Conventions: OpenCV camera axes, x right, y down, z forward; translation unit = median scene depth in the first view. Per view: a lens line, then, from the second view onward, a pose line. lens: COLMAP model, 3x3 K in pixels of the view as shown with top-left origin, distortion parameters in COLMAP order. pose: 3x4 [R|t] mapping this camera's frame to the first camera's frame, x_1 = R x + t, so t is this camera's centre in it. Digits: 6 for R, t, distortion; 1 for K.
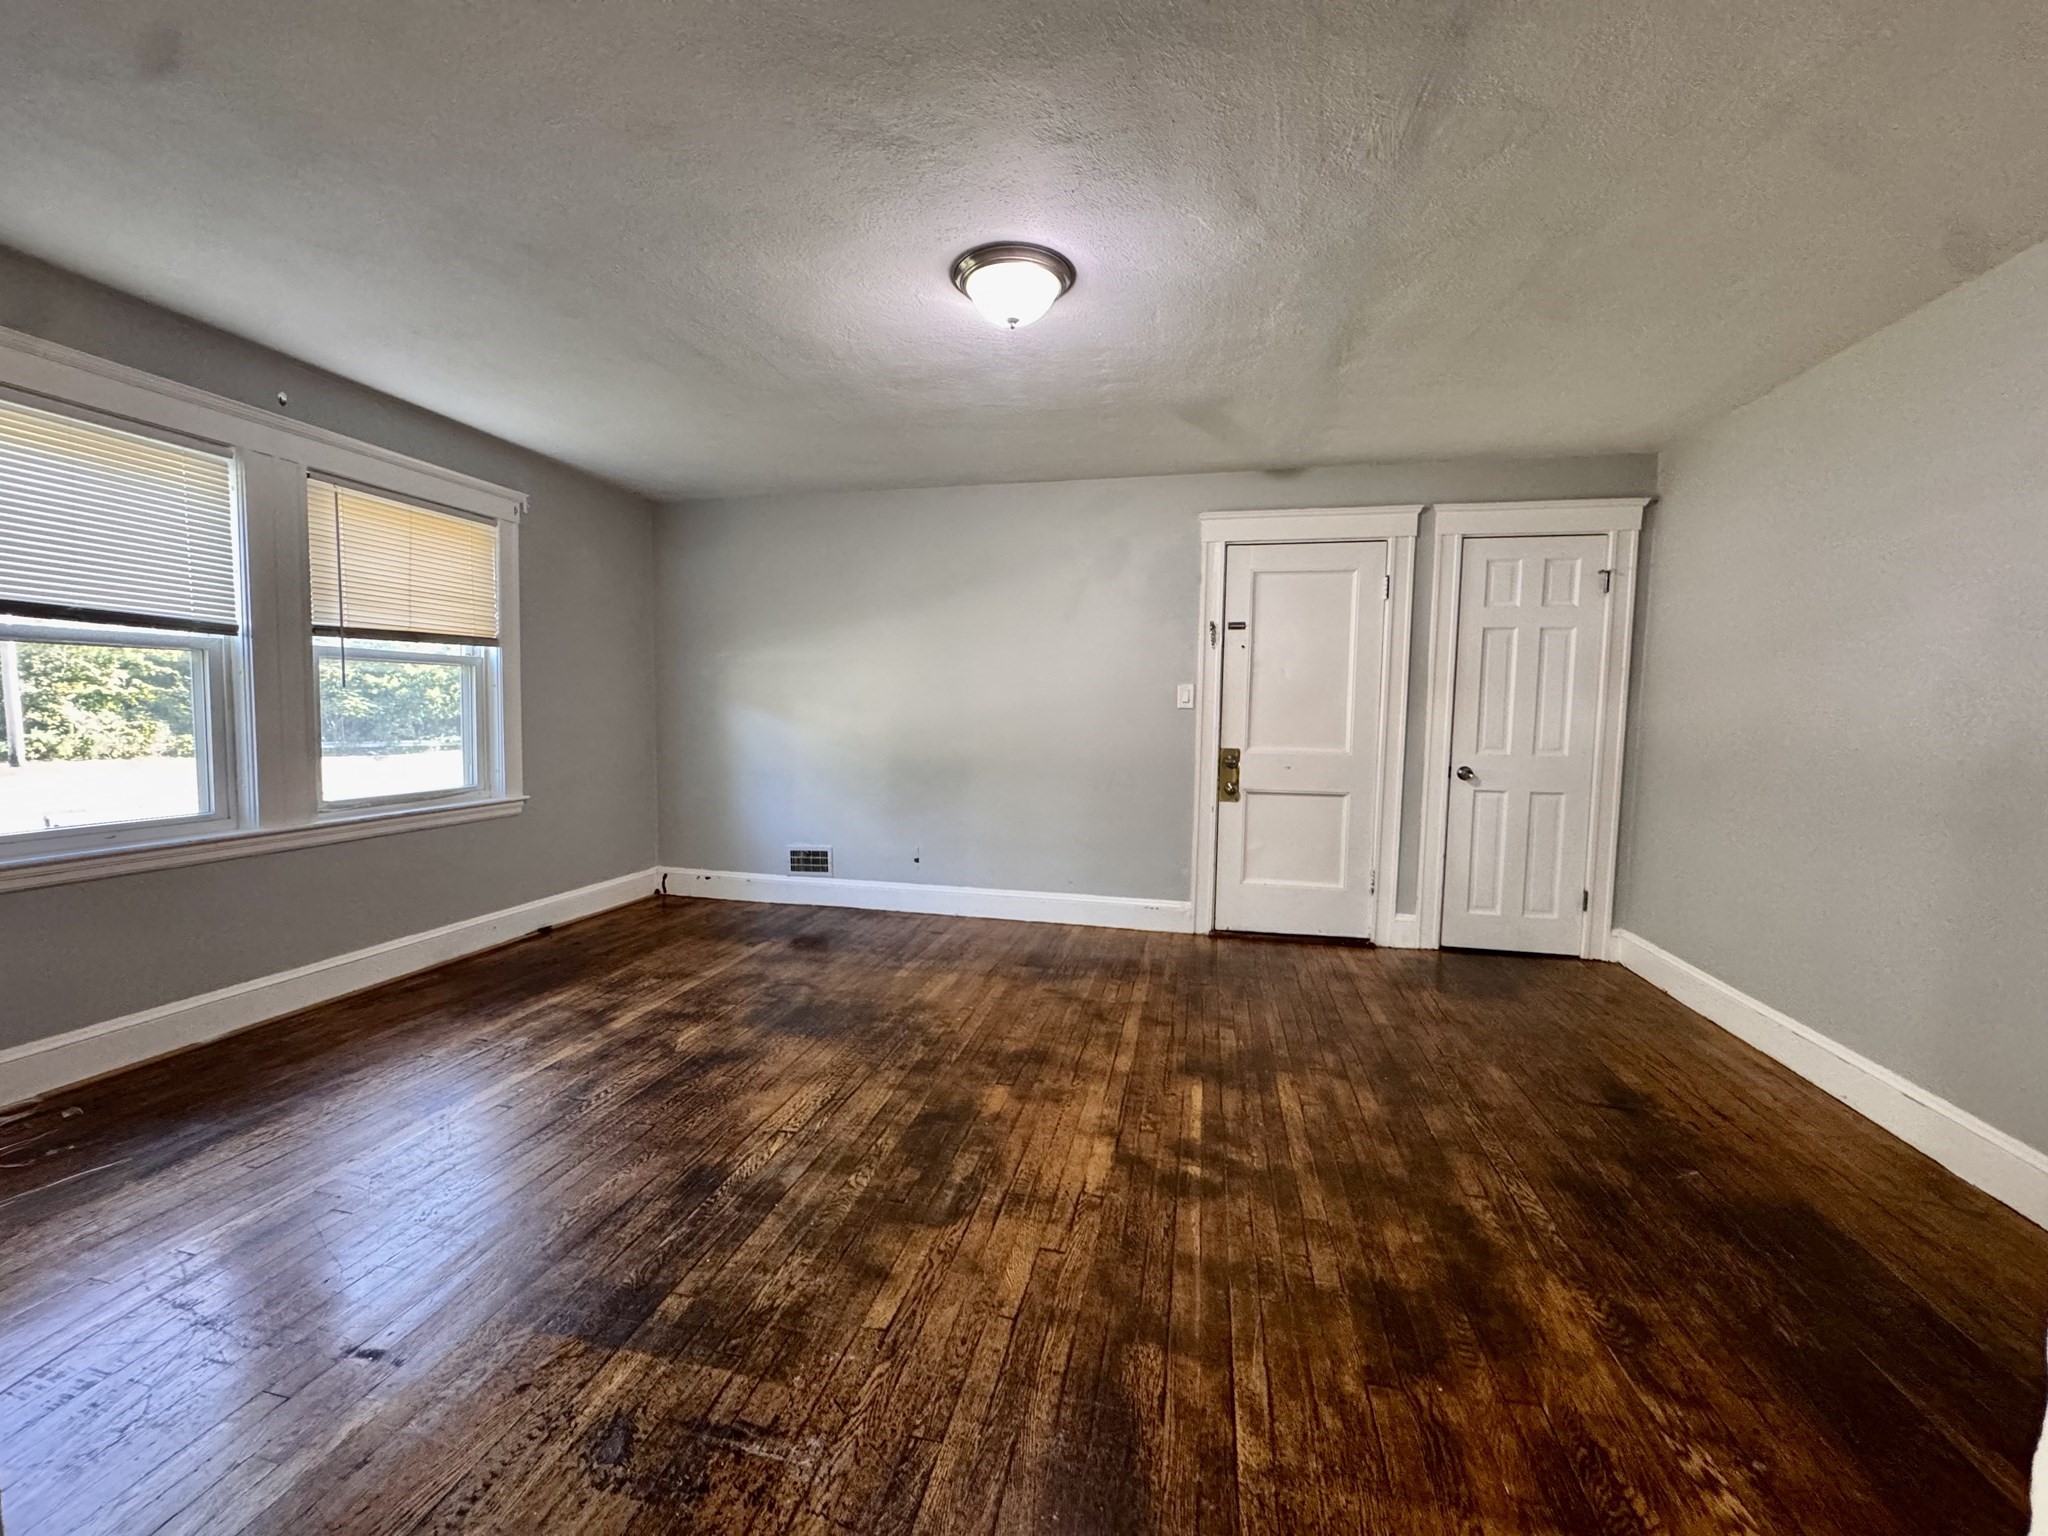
lens RADIAL K [[820.3, 0, 1019.2], [0, 820.3, 766.6], [0, 0, 1]] dist [-0.002160, 0.000243]
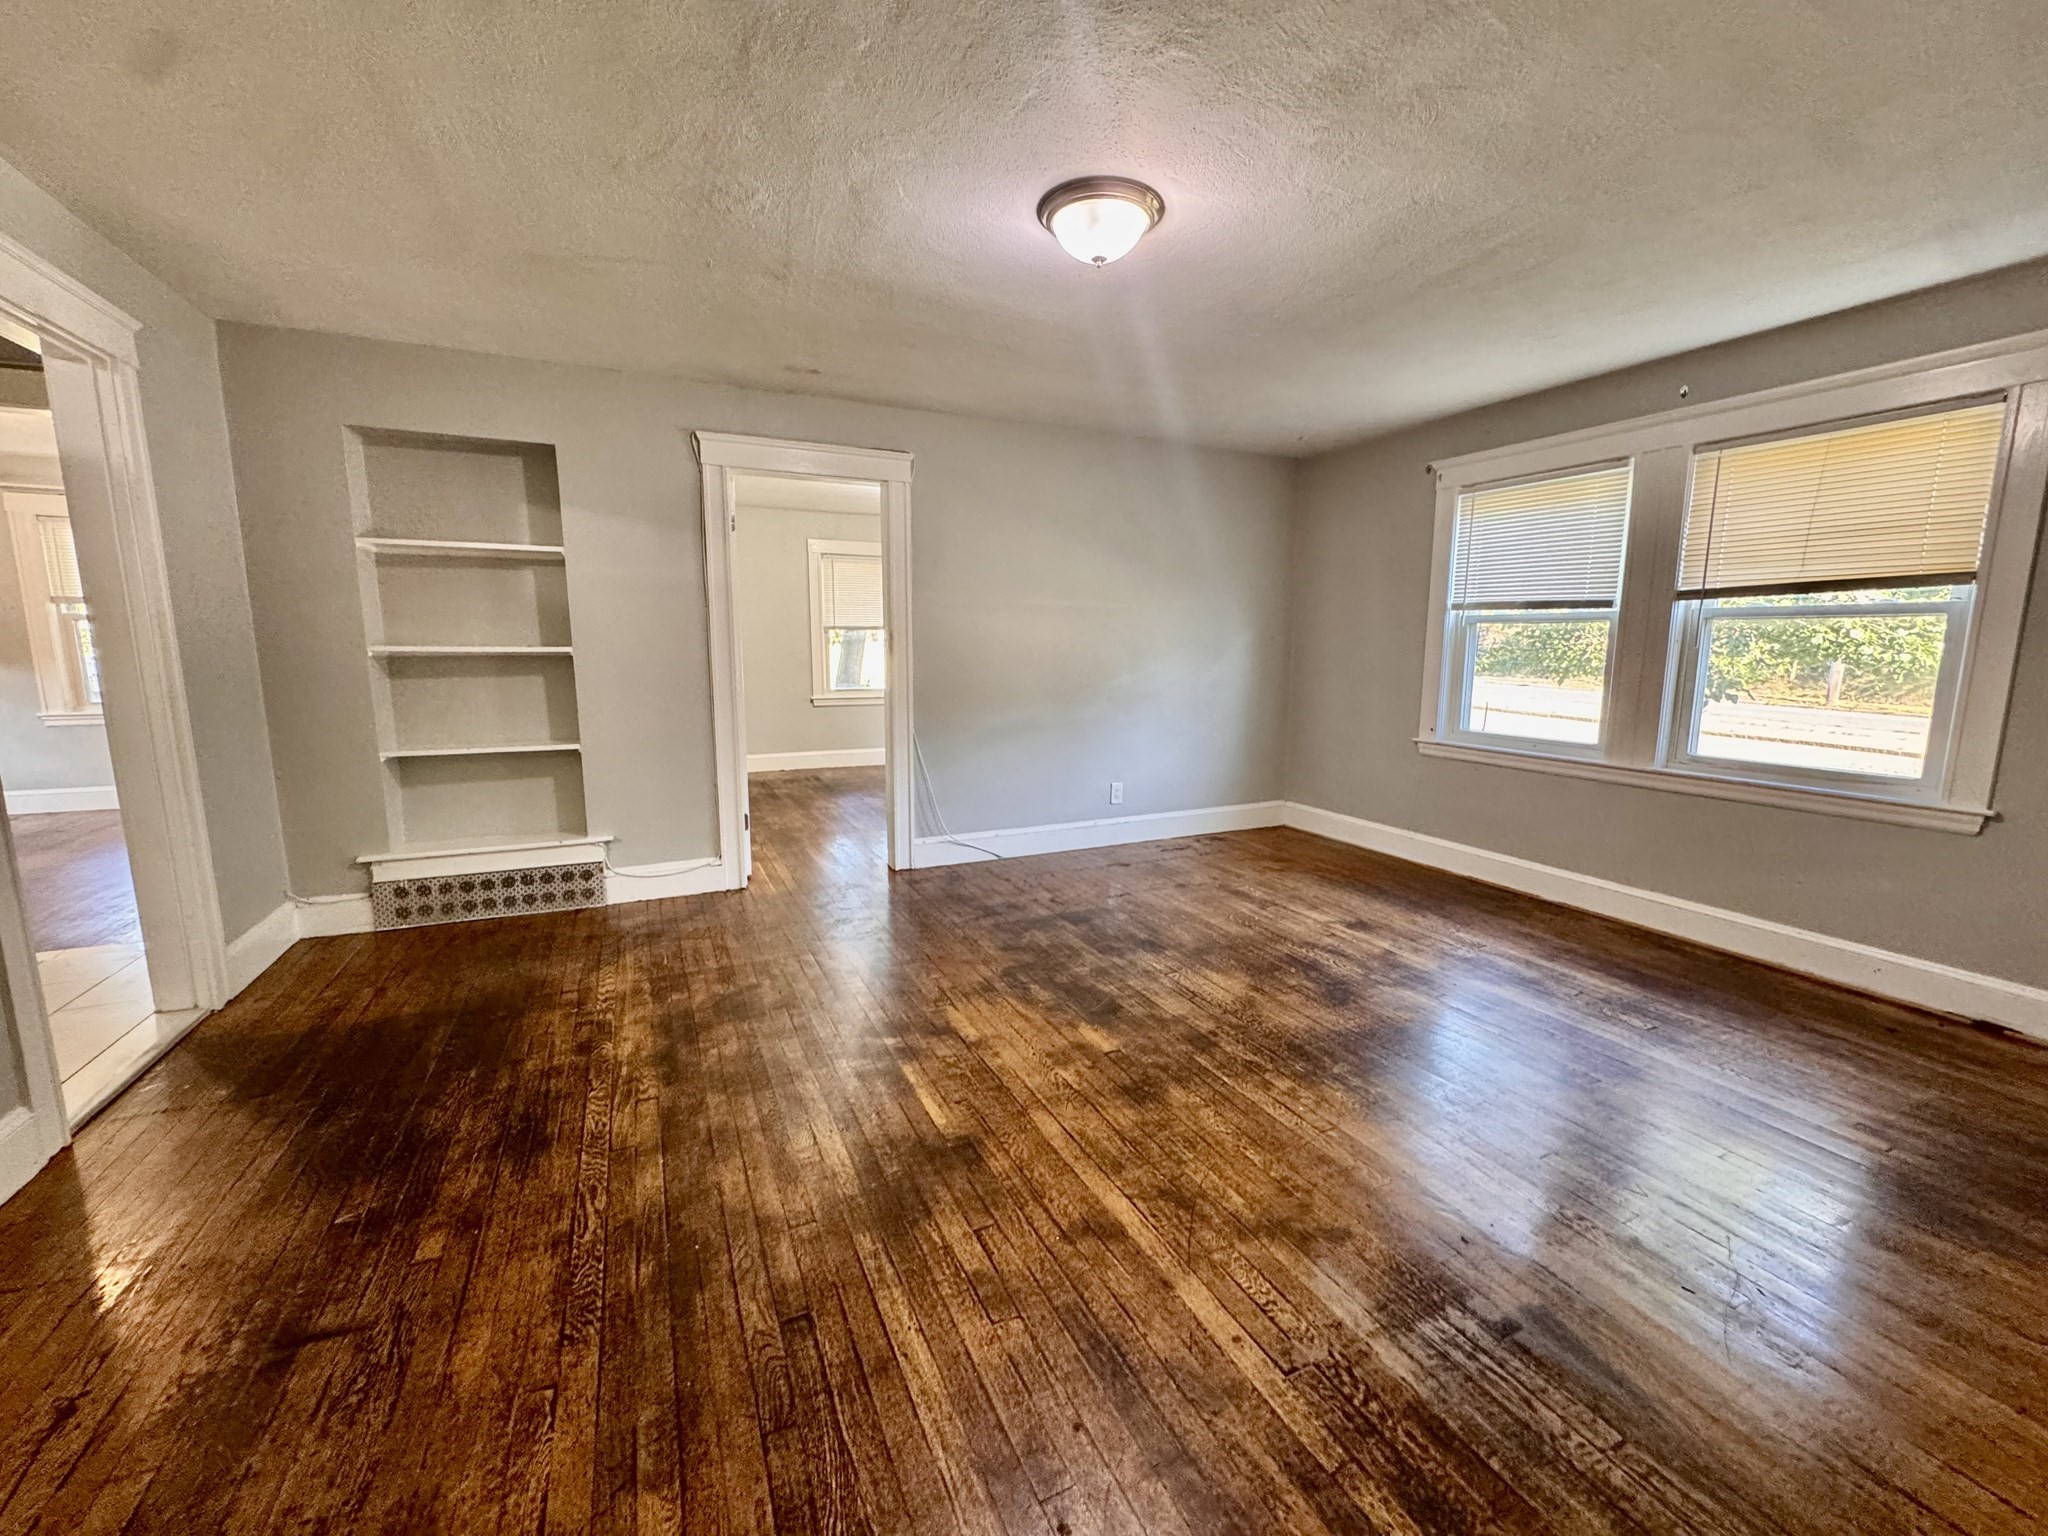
lens RADIAL K [[820.3, 0, 1019.2], [0, 820.3, 766.6], [0, 0, 1]] dist [-0.002160, 0.000243]
pose [[-0.789796, 0.069547, -0.609414, 0.510801], [-0.065648, 0.978260, 0.196719, -0.096081], [0.609847, 0.195375, -0.768060, 1.305771]]
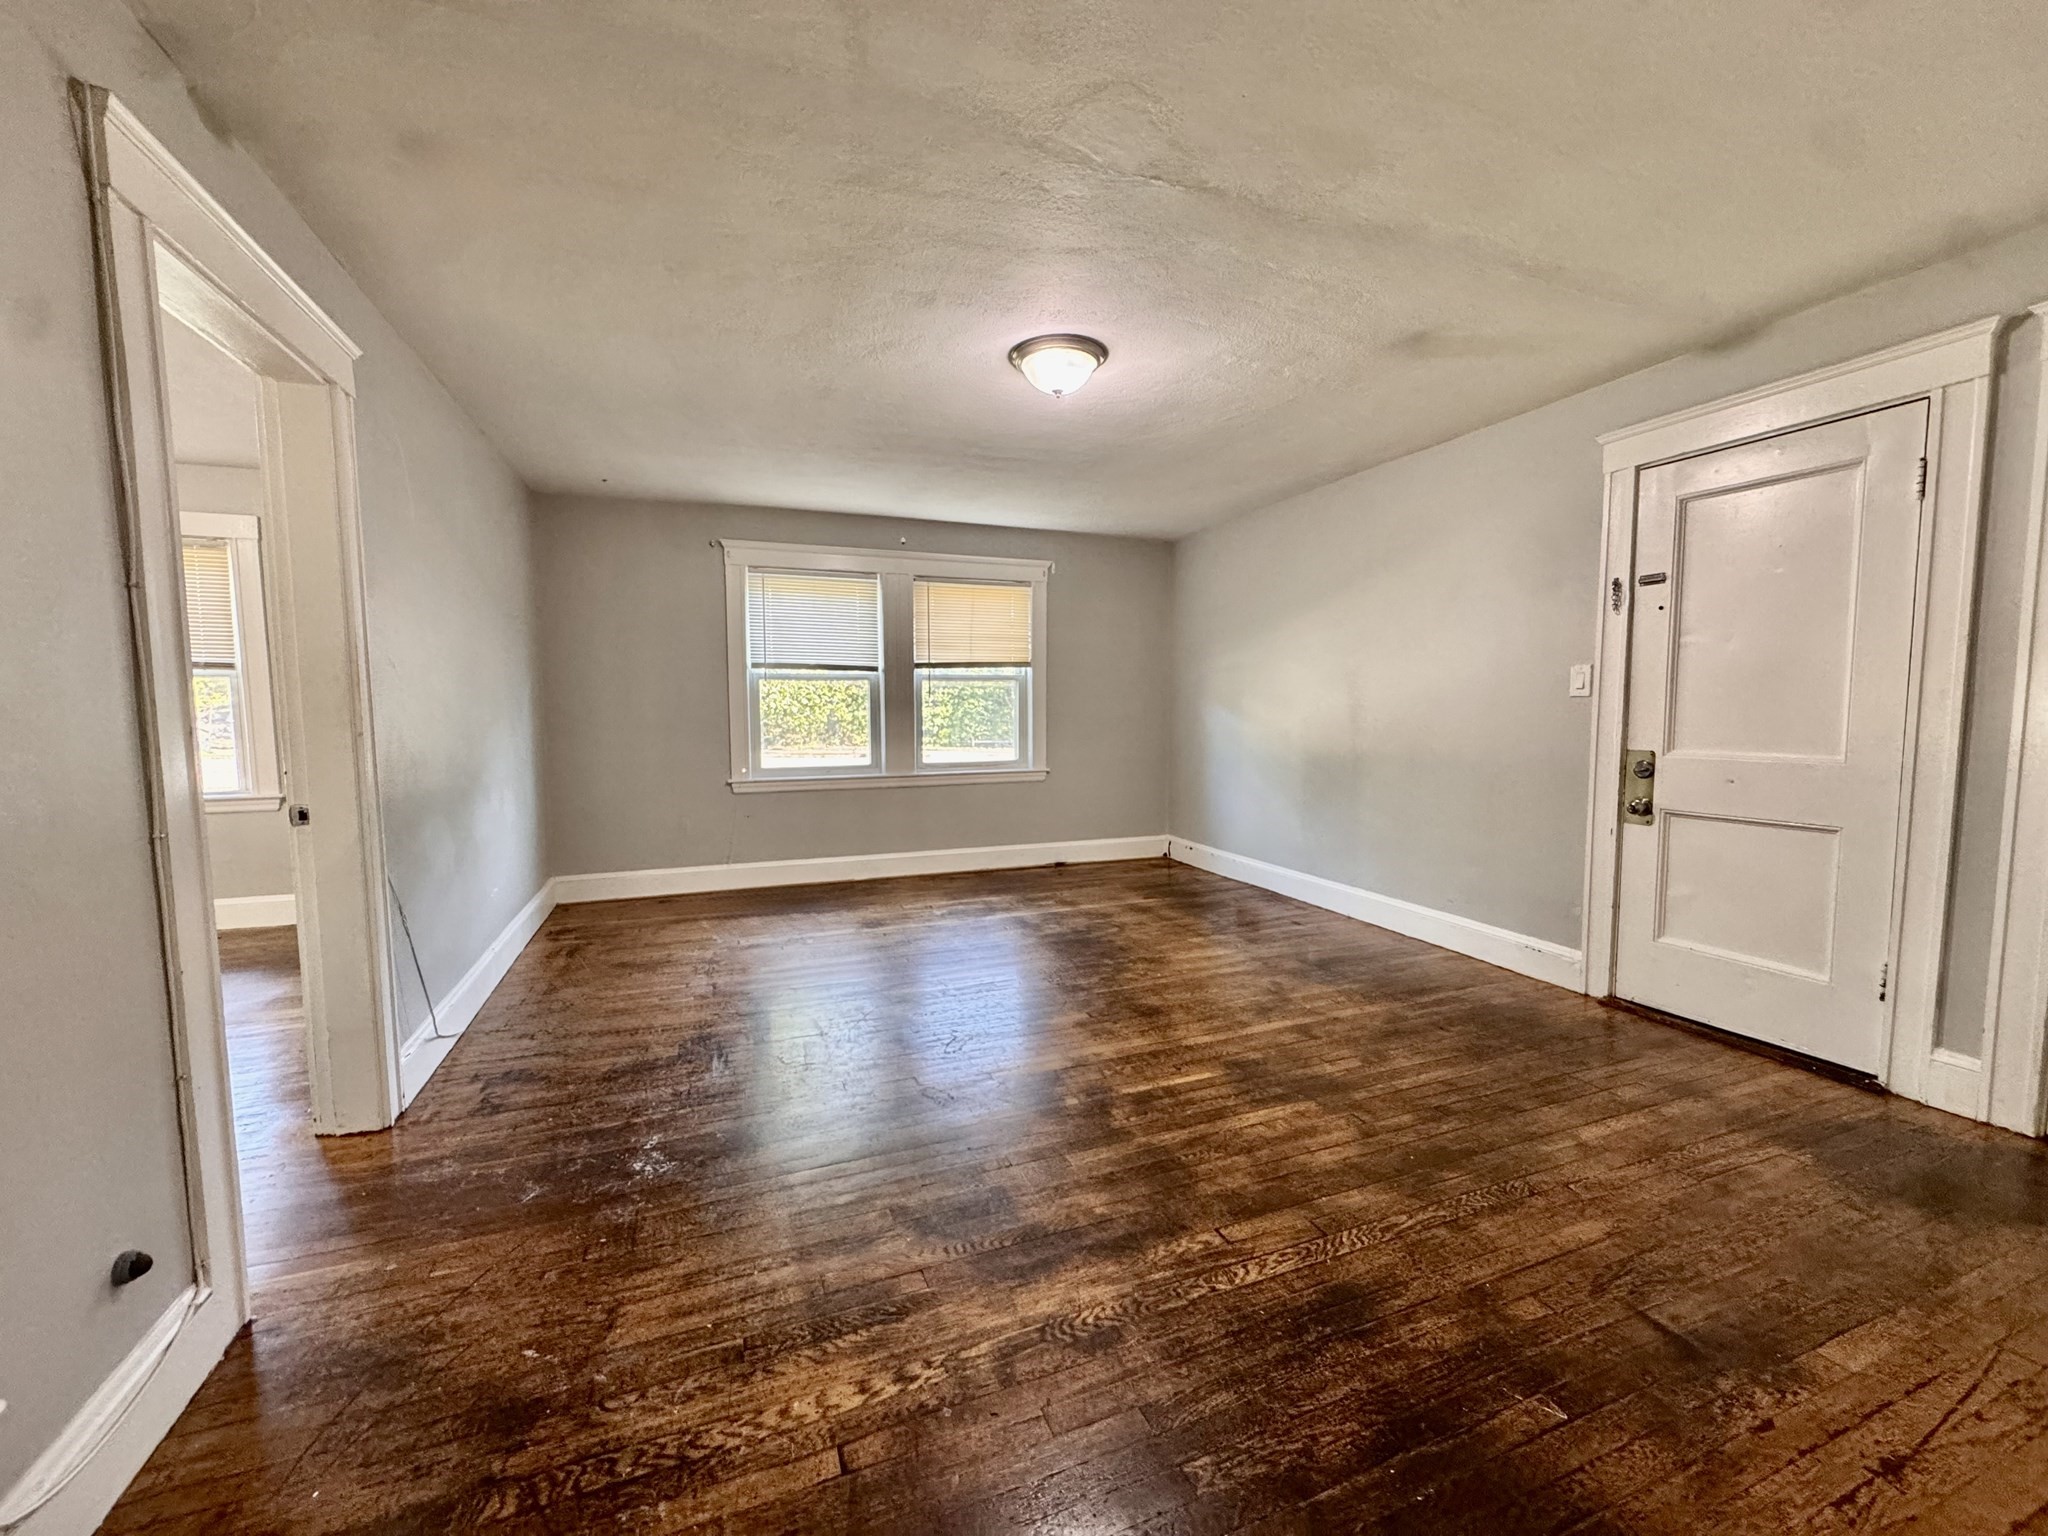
lens RADIAL K [[818.9, 0, 1024.0], [0, 818.9, 768.0], [0, 0, 1]] dist [0.000997, -0.000114]
pose [[0.557567, 0.046443, -0.828832, 0.737926], [-0.047162, 0.998593, 0.024229, 0.001895], [0.828791, 0.025580, 0.558973, 0.196322]]
